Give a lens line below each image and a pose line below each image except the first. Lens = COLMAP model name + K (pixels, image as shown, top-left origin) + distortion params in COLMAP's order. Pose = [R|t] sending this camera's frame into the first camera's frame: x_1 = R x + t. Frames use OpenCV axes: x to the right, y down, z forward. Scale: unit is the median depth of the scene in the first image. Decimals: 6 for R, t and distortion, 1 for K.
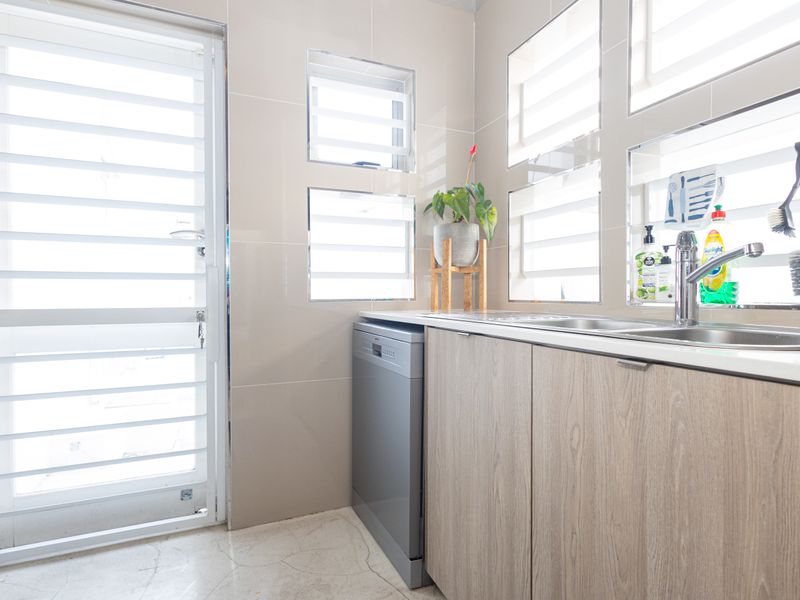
lens RADIAL K [[417.0, 0, 397.8], [0, 417.0, 300.4], [0, 0, 1]] dist [0.010829, 0.000786]
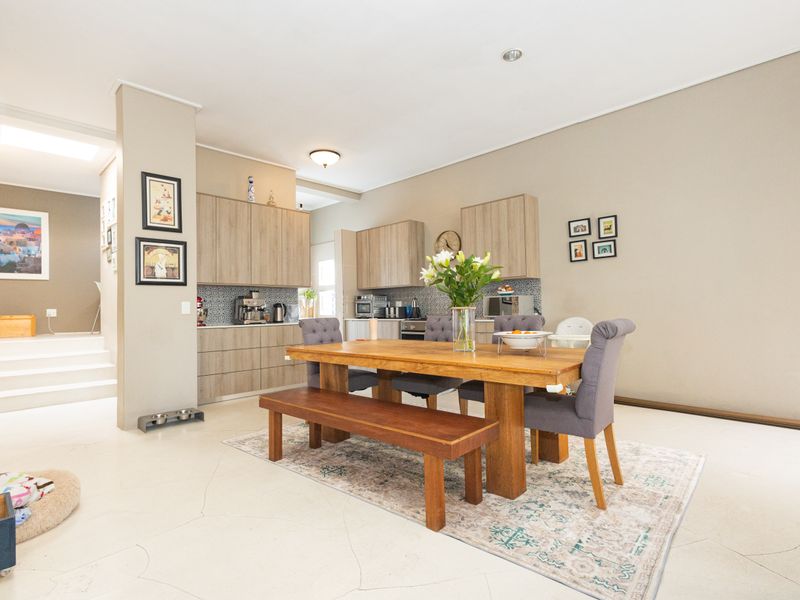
lens RADIAL K [[411.7, 0, 400.0], [0, 411.7, 300.0], [0, 0, 1]] dist [0.000151, 0.000227]
pose [[0.904718, -0.006492, 0.425961, -0.974141], [0.026958, 0.998752, -0.042035, 0.050530], [-0.425157, 0.049512, 0.903764, -3.914424]]
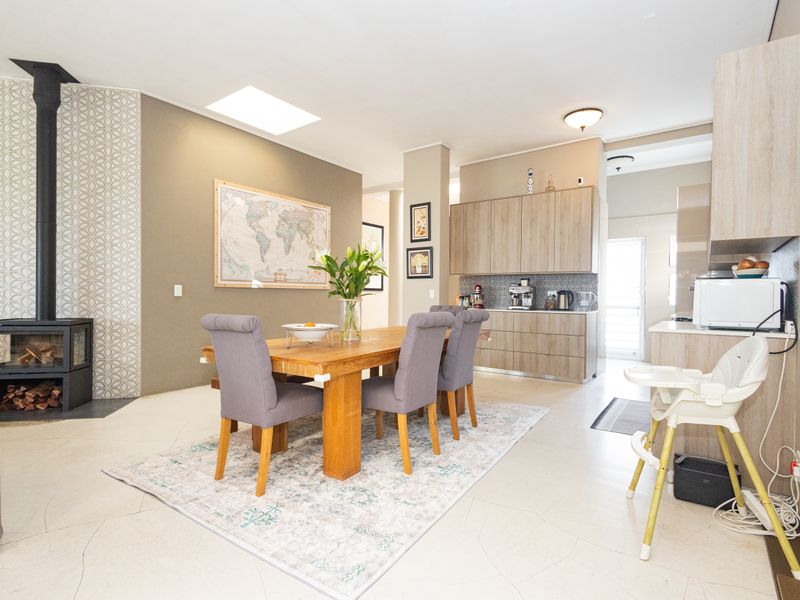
lens RADIAL K [[417.0, 0, 397.8], [0, 417.0, 300.4], [0, 0, 1]] dist [0.010829, 0.000786]
pose [[0.540908, 0.017965, -0.840890, 1.744100], [-0.026576, 0.999638, 0.004261, 0.005849], [0.840662, 0.020043, 0.541189, -3.267071]]
